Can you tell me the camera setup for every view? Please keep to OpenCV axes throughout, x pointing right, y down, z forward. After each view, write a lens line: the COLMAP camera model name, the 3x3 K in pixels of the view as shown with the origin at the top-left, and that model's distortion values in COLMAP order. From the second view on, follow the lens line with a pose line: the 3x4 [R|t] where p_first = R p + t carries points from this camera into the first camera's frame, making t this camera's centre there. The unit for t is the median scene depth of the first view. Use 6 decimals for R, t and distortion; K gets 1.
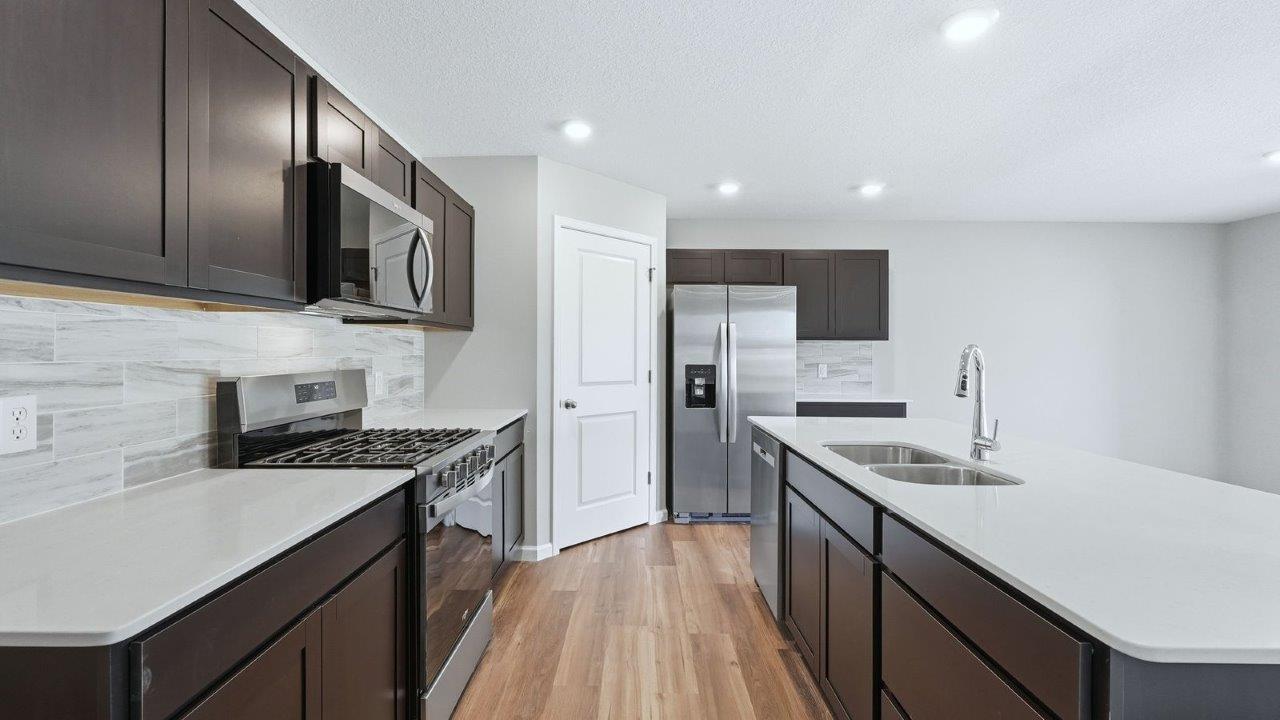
lens RADIAL K [[544.8, 0, 636.2], [0, 544.8, 351.8], [0, 0, 1]] dist [-0.001297, 0.000124]
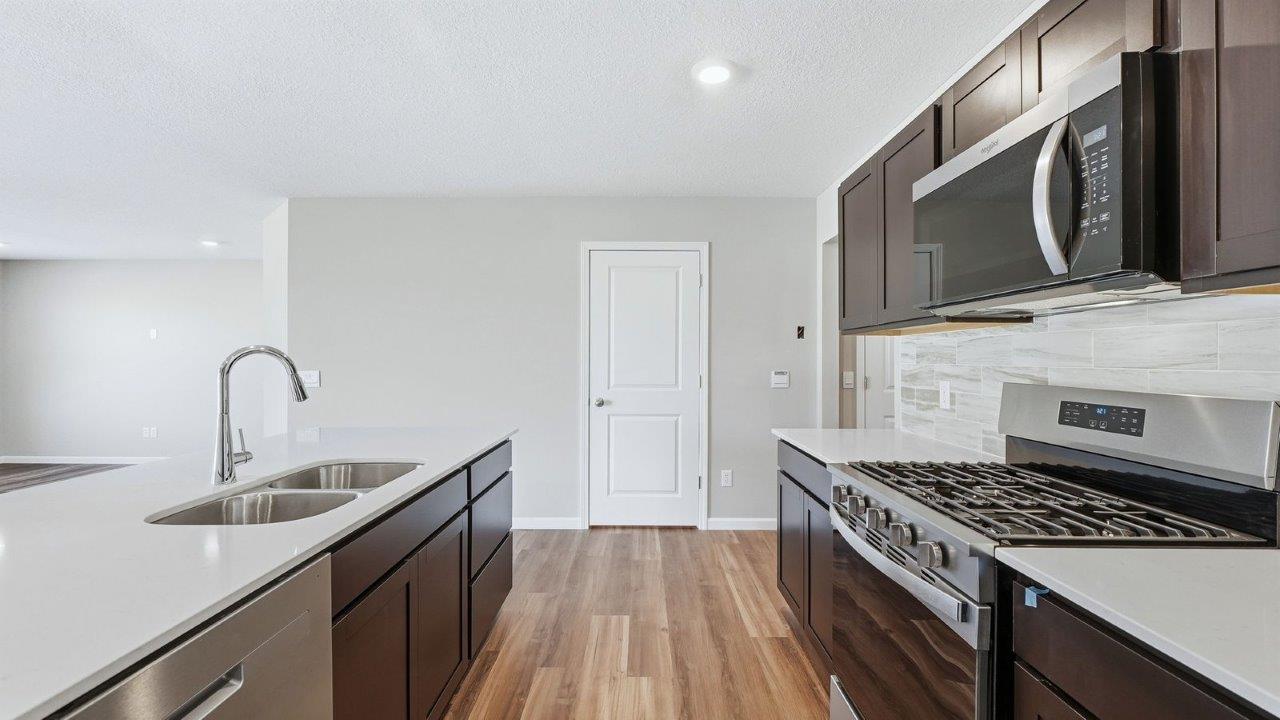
lens RADIAL K [[530.9, 0, 637.2], [0, 530.9, 357.4], [0, 0, 1]] dist [-0.001932, -0.000086]
pose [[-0.999974, -0.007084, 0.000969, 0.003424], [-0.007081, 0.999972, 0.002547, -0.000861], [-0.000988, 0.002540, -0.999996, 0.848068]]
